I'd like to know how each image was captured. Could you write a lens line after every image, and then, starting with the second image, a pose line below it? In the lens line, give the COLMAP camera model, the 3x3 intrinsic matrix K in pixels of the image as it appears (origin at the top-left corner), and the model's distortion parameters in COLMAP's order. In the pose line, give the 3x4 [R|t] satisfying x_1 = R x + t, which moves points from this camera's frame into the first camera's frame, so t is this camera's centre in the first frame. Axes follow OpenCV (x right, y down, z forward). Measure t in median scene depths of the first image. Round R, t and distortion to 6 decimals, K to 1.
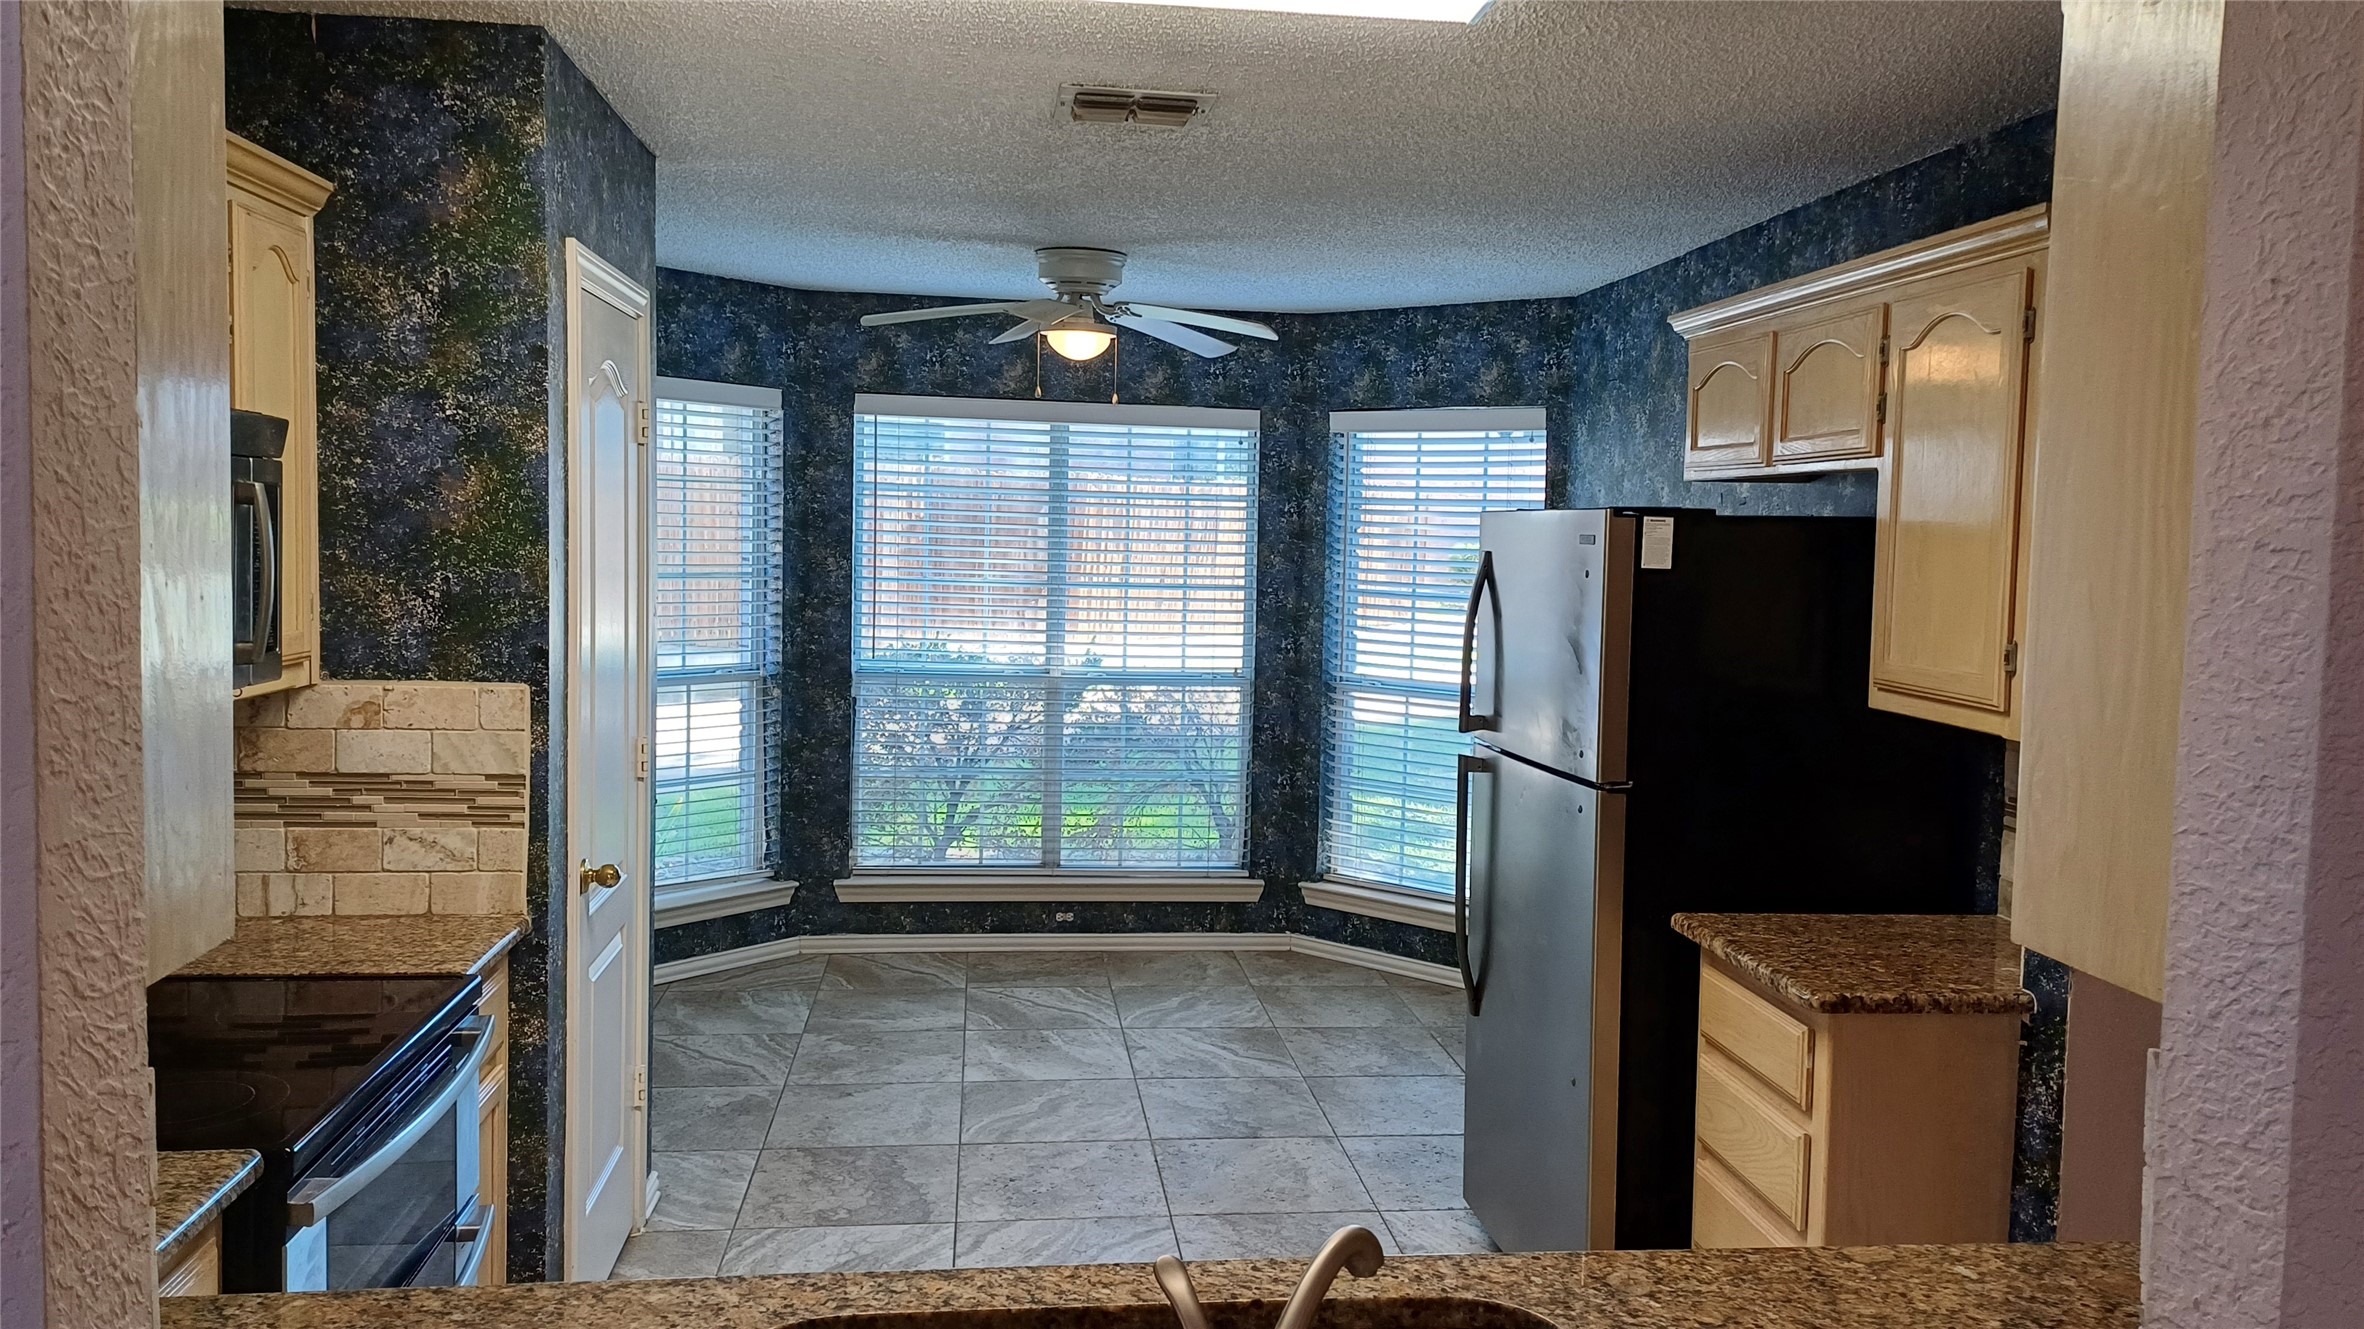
lens RADIAL K [[1747.0, 0, 1187.4], [0, 1747.0, 665.2], [0, 0, 1]] dist [0.080041, -0.046160]
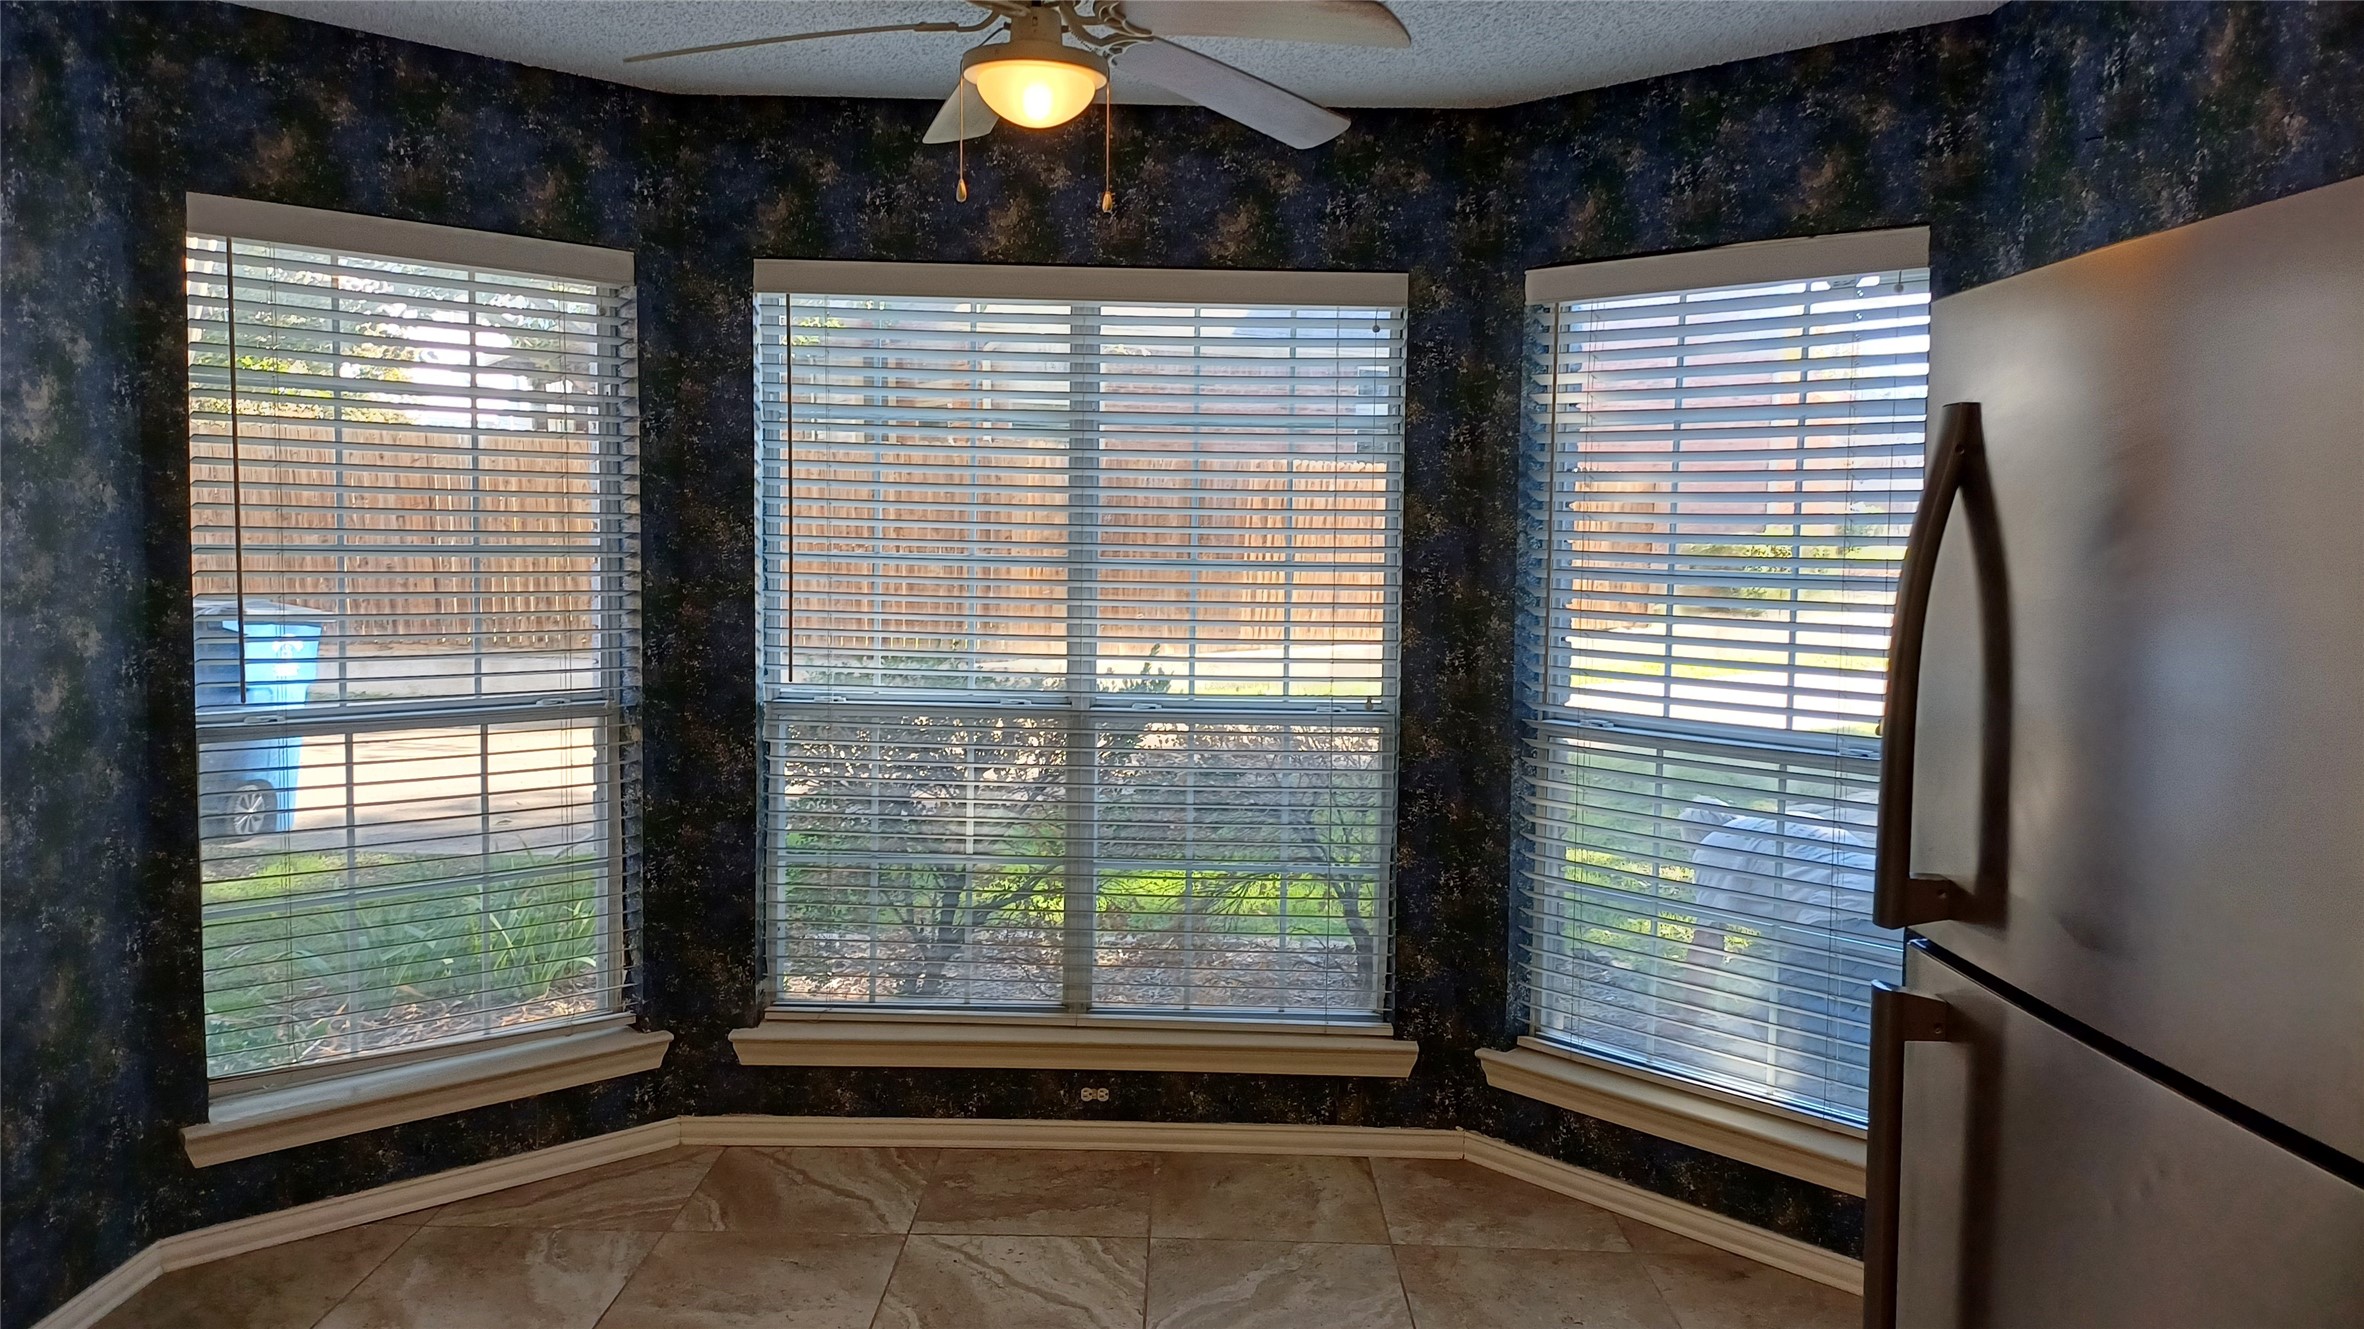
lens RADIAL K [[1747.0, 0, 1163.8], [0, 1747.0, 649.2], [0, 0, 1]] dist [0.080041, -0.046160]
pose [[0.991563, -0.000911, -0.129625, 0.036510], [-0.000738, 0.999919, -0.012675, -0.007371], [0.129626, 0.012664, 0.991482, 0.389113]]
